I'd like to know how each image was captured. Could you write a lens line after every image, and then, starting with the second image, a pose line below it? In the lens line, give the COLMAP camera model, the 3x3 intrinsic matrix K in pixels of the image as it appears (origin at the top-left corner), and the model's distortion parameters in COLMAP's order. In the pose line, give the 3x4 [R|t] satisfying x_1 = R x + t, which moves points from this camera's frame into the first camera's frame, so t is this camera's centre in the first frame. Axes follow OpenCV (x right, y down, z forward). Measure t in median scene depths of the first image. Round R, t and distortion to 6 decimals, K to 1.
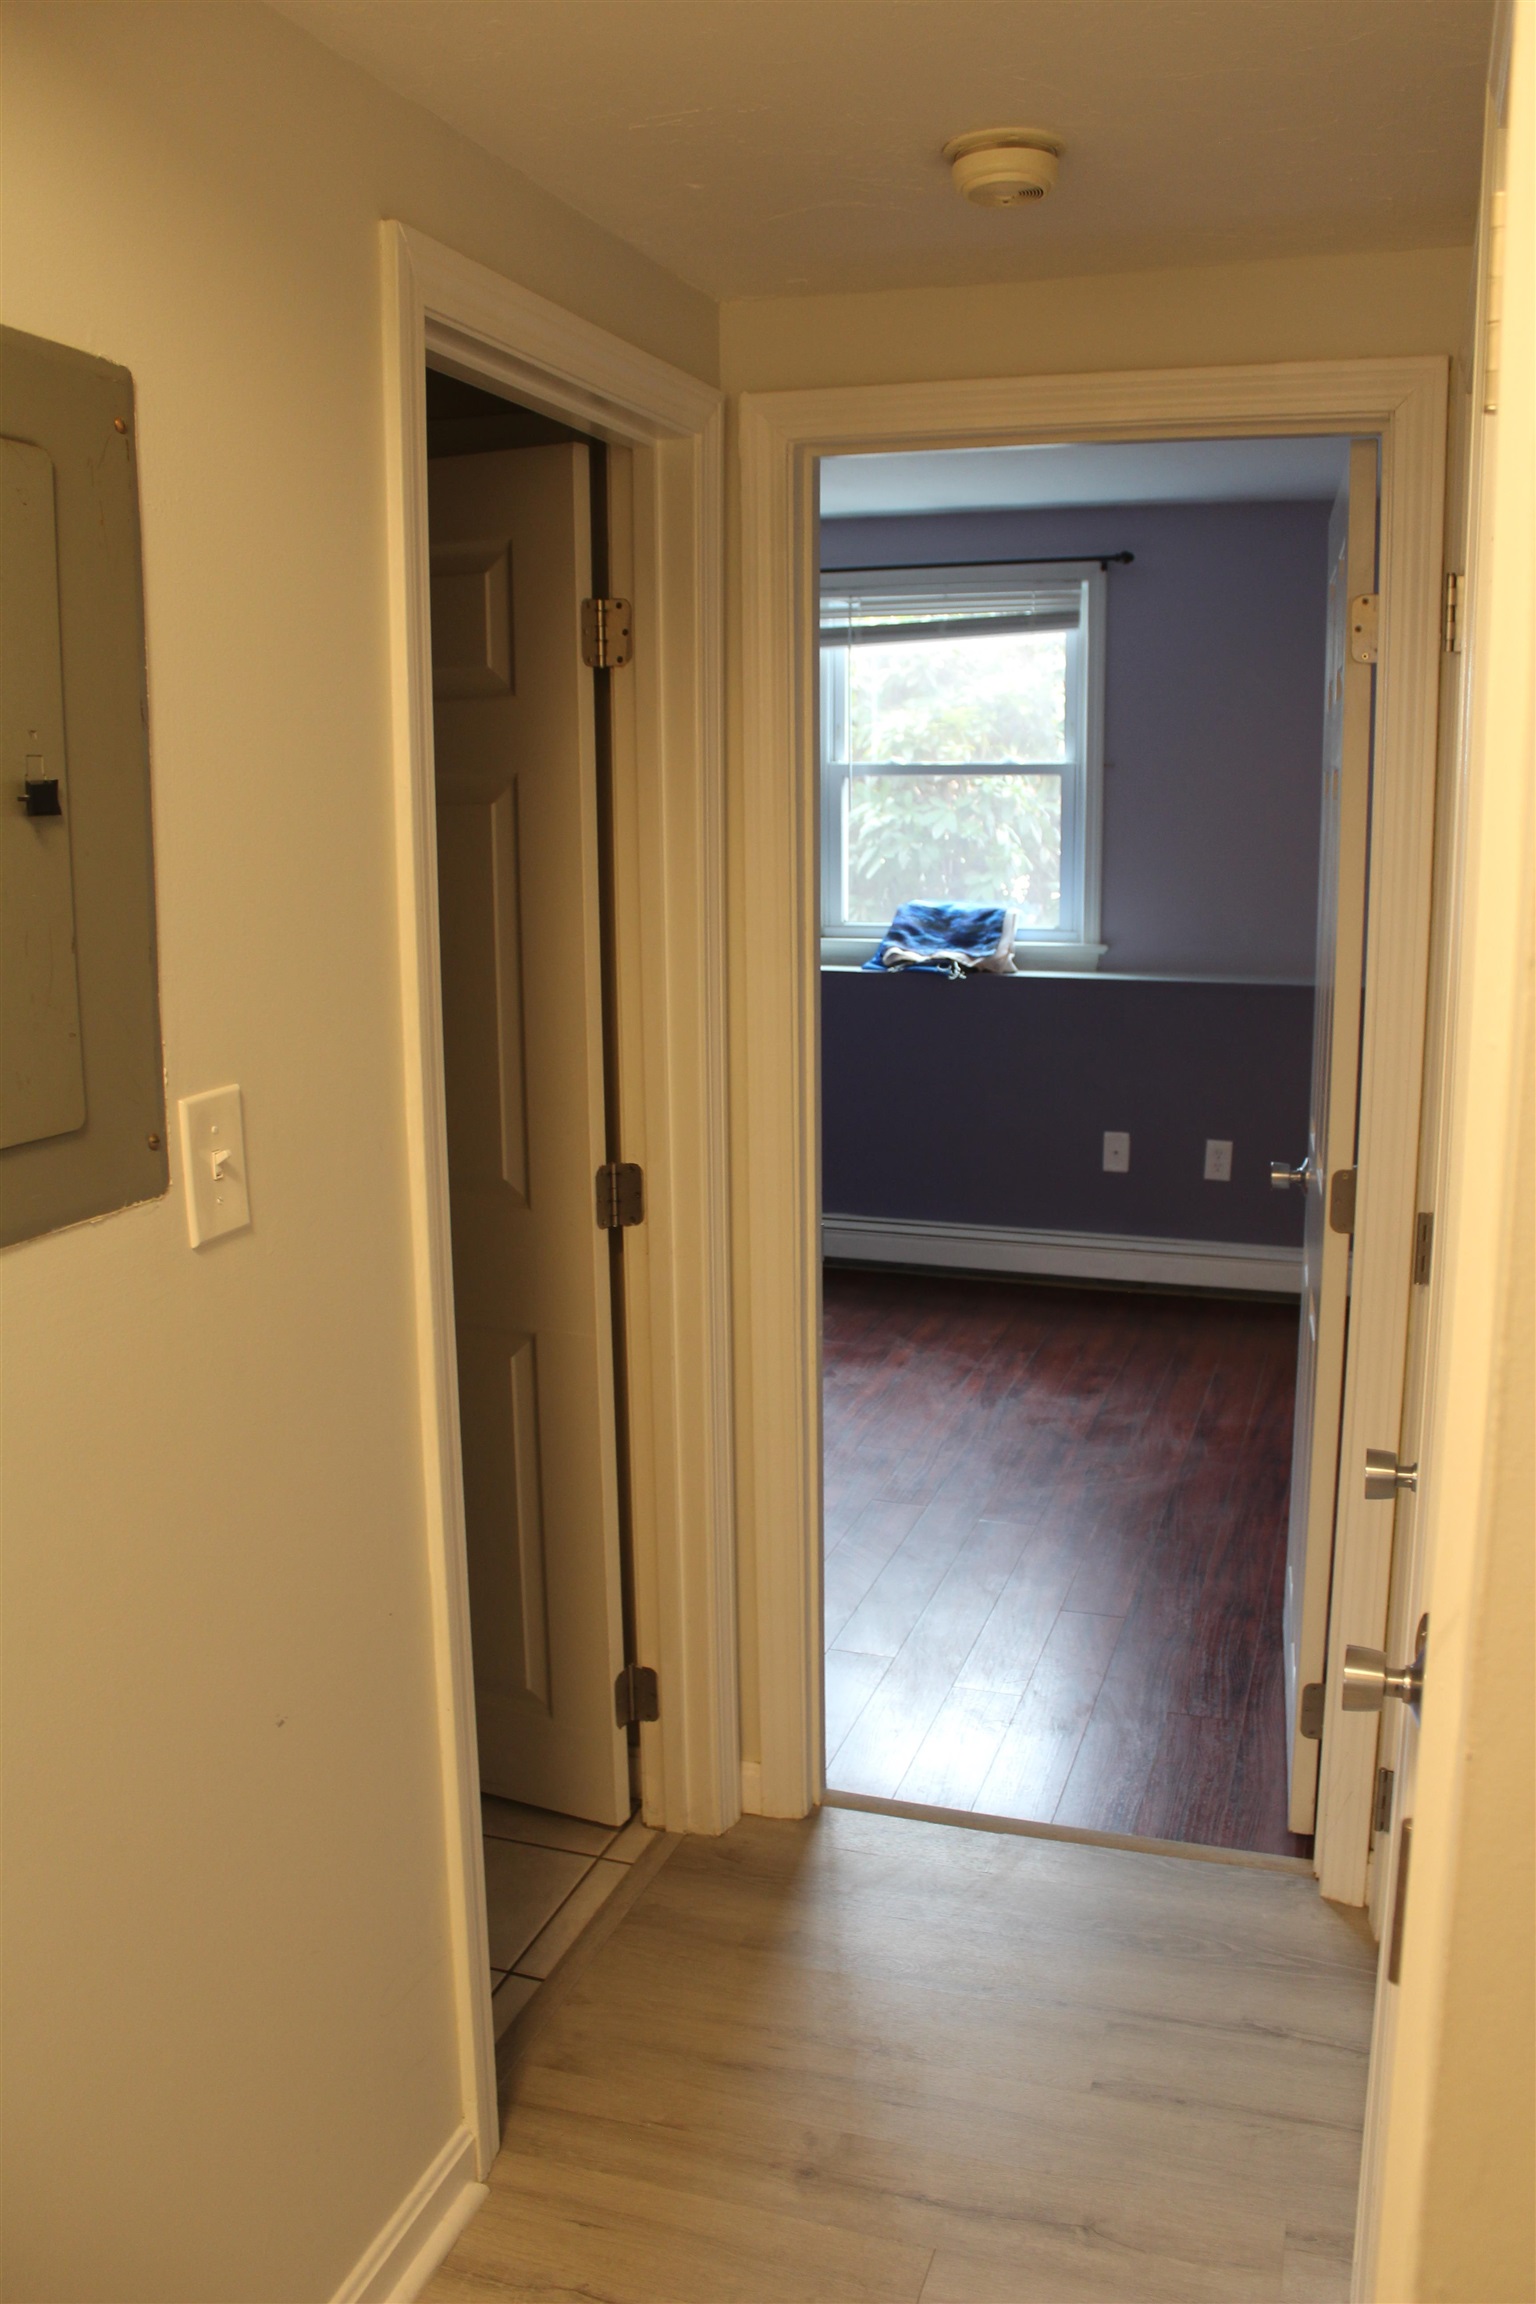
lens RADIAL K [[1903.9, 0, 787.1], [0, 1903.9, 1153.9], [0, 0, 1]] dist [-0.171124, 0.150214]
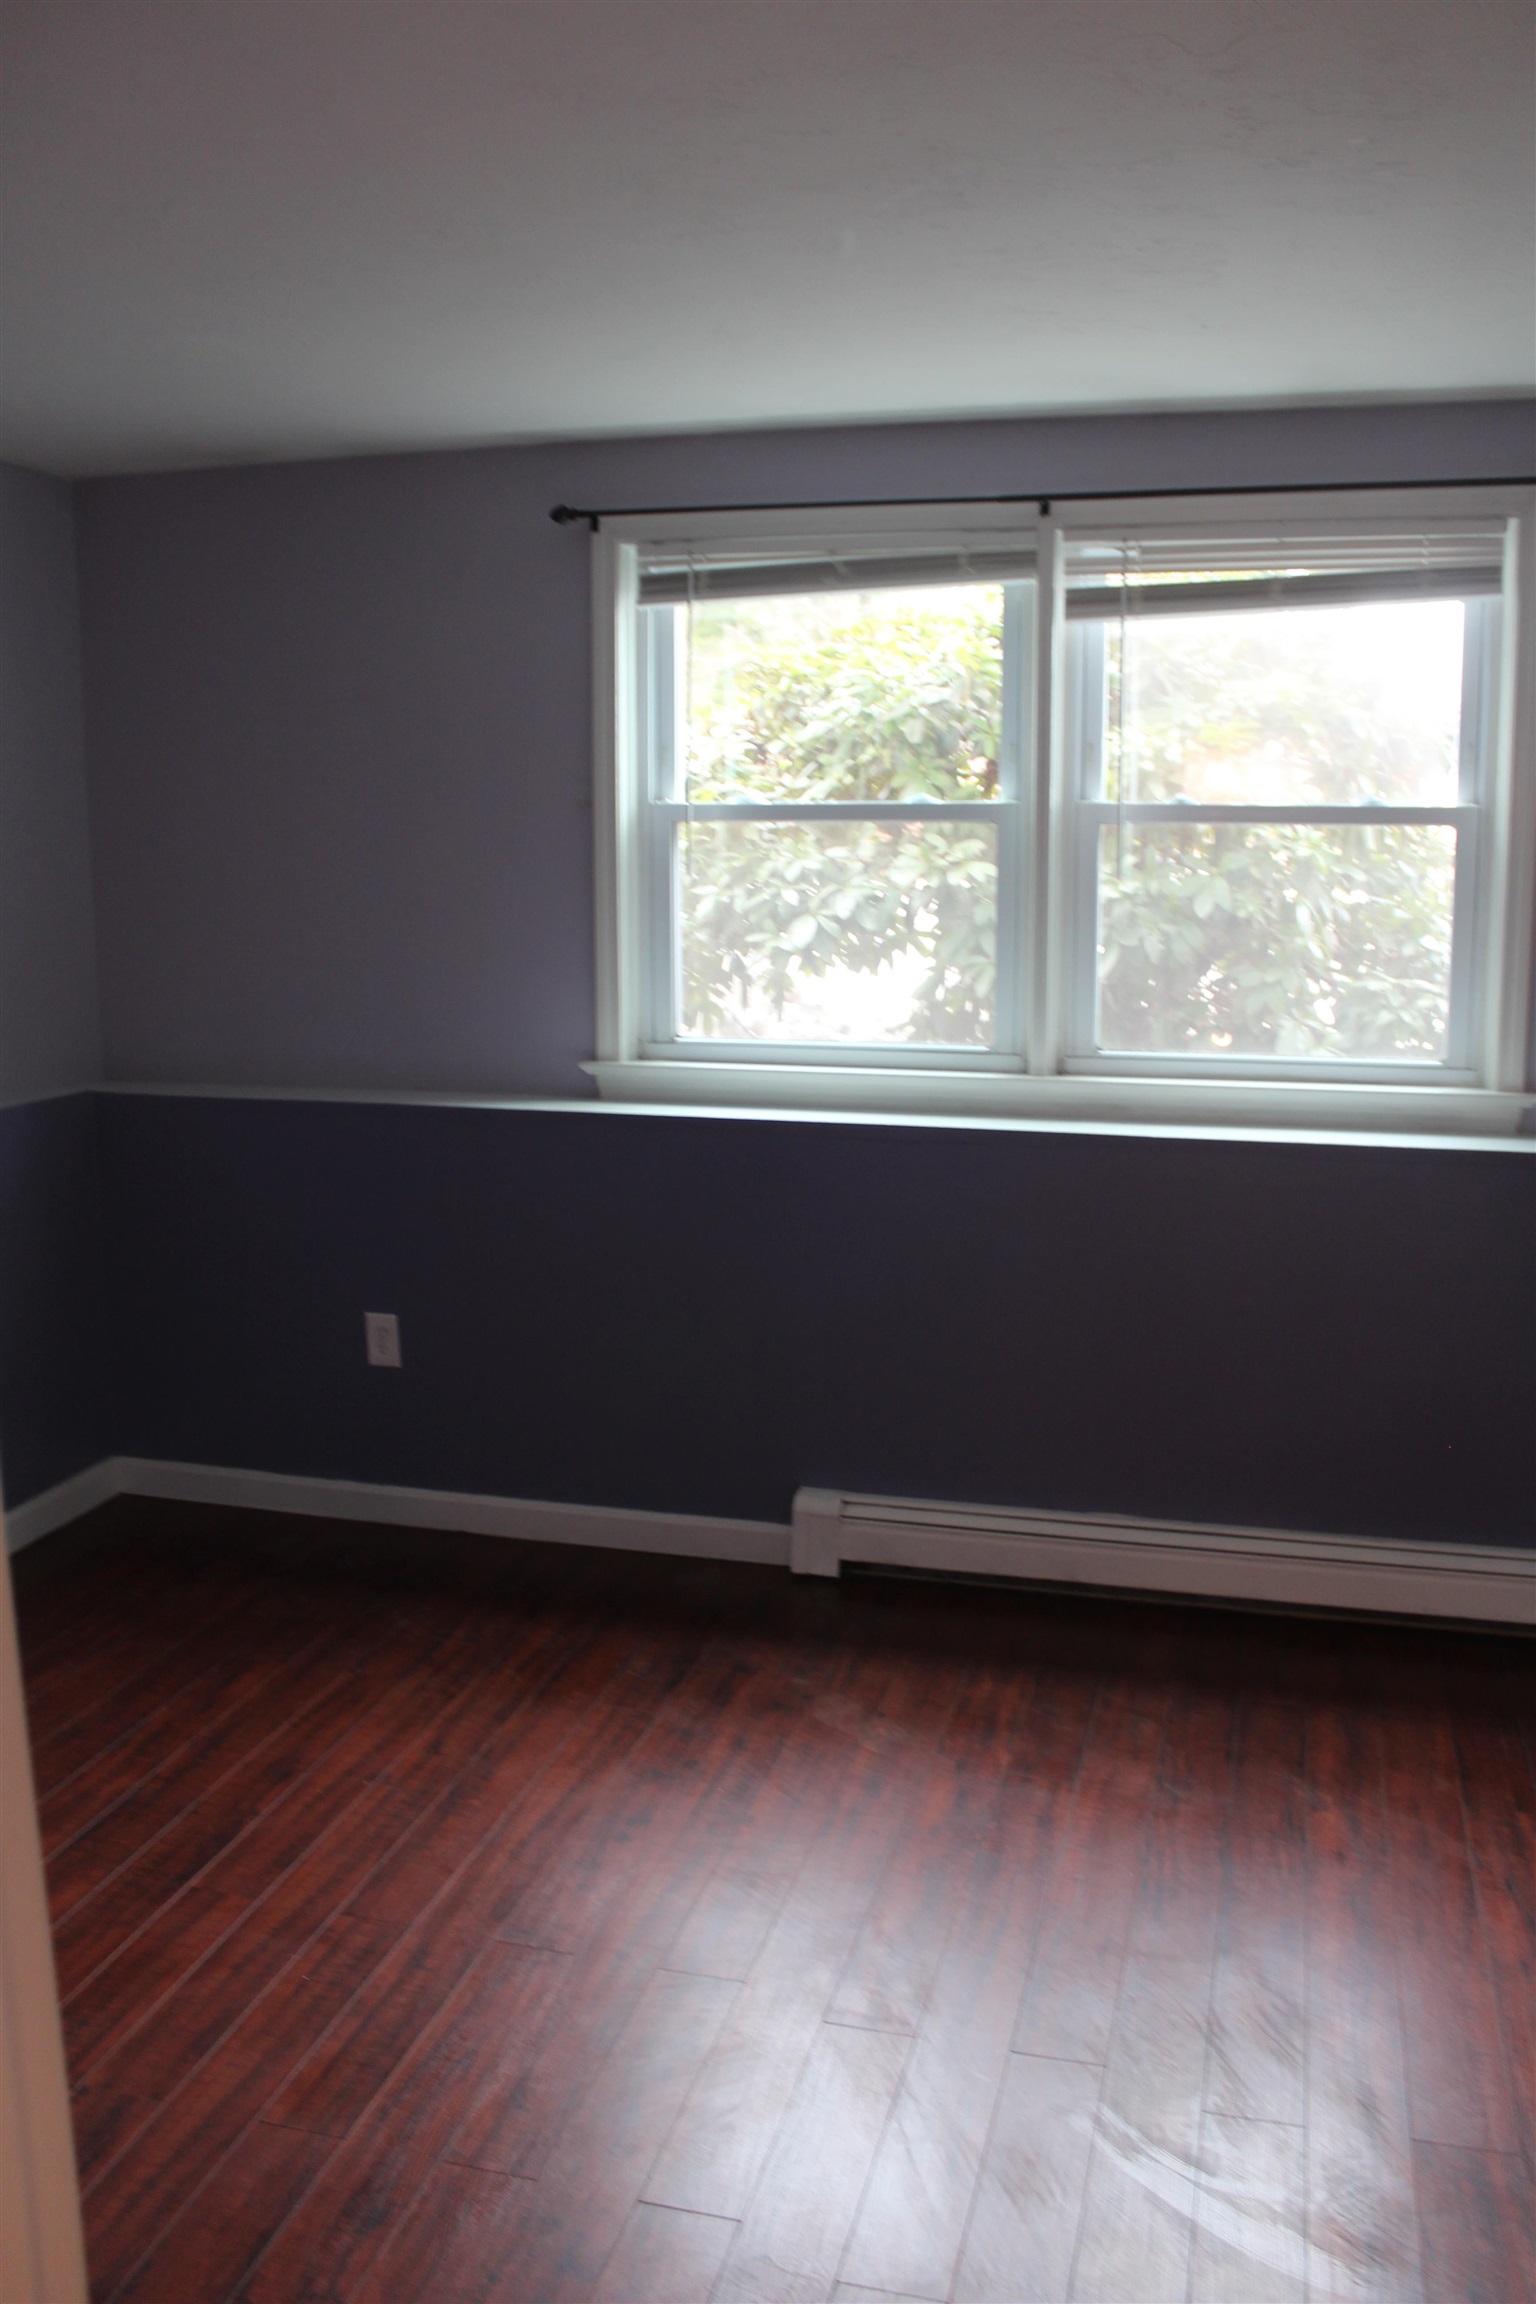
lens RADIAL K [[1903.9, 0, 787.1], [0, 1903.9, 1153.9], [0, 0, 1]] dist [-0.171124, 0.150214]
pose [[0.998270, -0.005403, 0.058541, -0.117388], [0.006747, 0.999718, -0.022788, -0.076137], [-0.058401, 0.023144, 0.998025, 0.383510]]
